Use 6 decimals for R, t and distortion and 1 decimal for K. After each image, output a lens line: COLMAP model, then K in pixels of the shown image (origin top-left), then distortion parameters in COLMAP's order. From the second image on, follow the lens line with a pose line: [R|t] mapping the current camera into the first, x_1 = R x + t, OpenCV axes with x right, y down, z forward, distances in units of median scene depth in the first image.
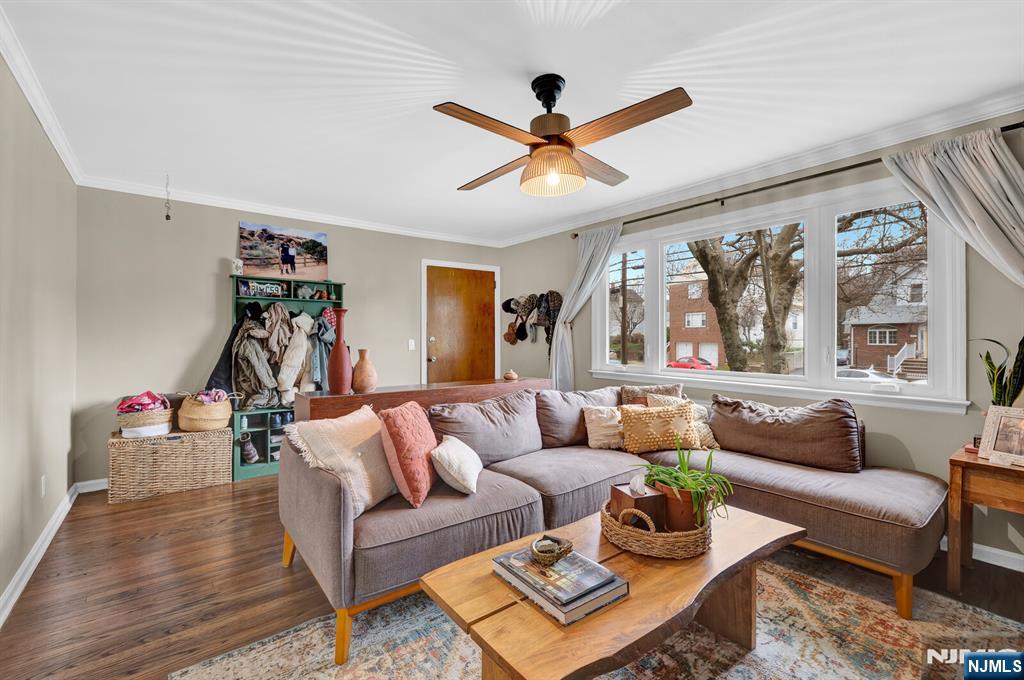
lens RADIAL K [[441.3, 0, 513.3], [0, 441.3, 332.6], [0, 0, 1]] dist [0.001047, 0.000304]
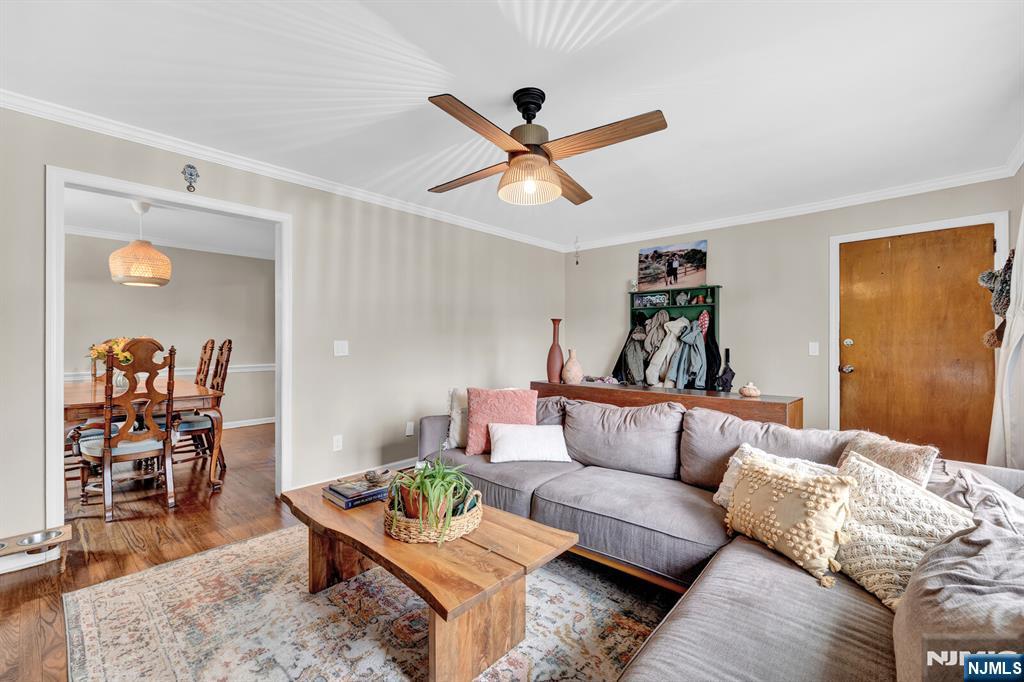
lens RADIAL K [[445.3, 0, 513.9], [0, 445.3, 338.3], [0, 0, 1]] dist [0.000137, 0.000045]
pose [[0.148545, -0.001590, -0.988904, 0.582246], [0.010917, 0.999940, 0.000032, 0.003181], [0.988845, -0.010801, 0.148553, 0.420348]]
